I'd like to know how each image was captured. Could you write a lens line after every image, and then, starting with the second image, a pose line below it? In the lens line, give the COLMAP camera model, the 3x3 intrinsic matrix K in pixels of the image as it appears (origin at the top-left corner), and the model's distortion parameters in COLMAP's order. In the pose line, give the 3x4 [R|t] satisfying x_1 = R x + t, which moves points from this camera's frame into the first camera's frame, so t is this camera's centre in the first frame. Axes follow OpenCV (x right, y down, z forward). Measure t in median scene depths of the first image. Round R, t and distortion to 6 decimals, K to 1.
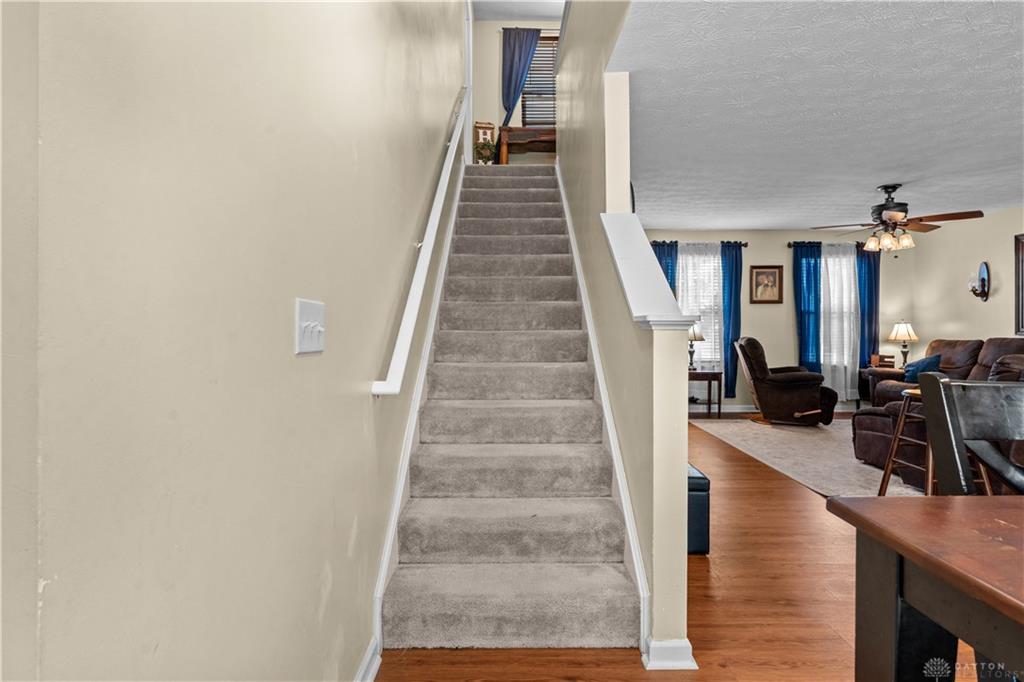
lens RADIAL K [[538.2, 0, 510.7], [0, 538.2, 327.2], [0, 0, 1]] dist [-0.005048, -0.002174]
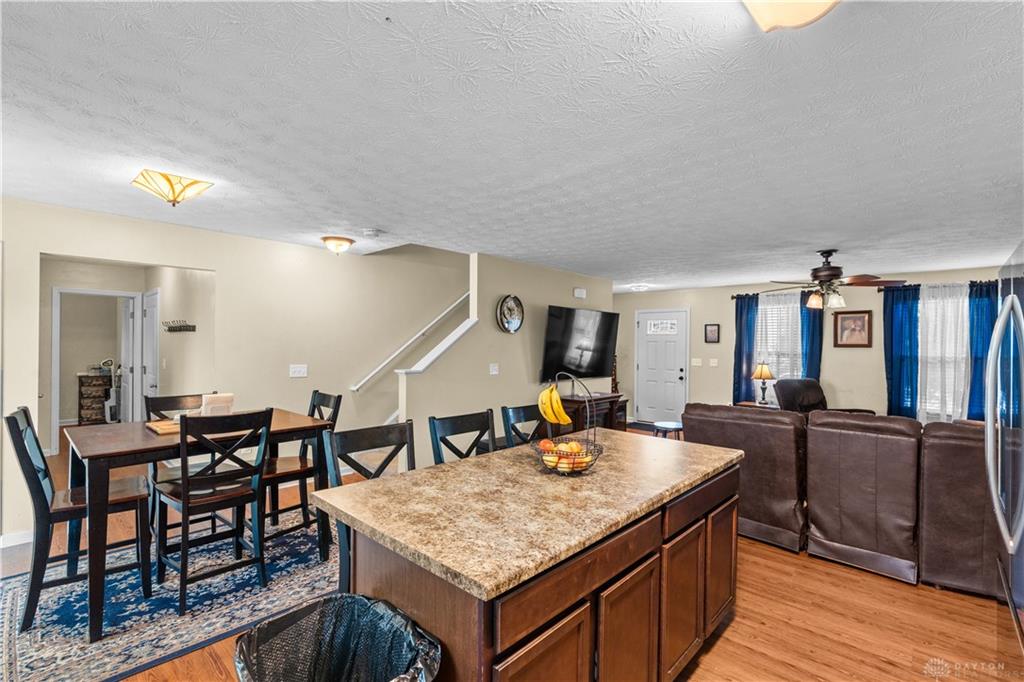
lens RADIAL K [[462.5, 0, 515.0], [0, 462.5, 345.6], [0, 0, 1]] dist [-0.012478, 0.003302]
pose [[0.735394, 0.010356, -0.677560, 0.615574], [-0.012479, 0.999921, 0.001739, -0.041989], [0.677524, 0.007176, 0.735465, -0.101280]]
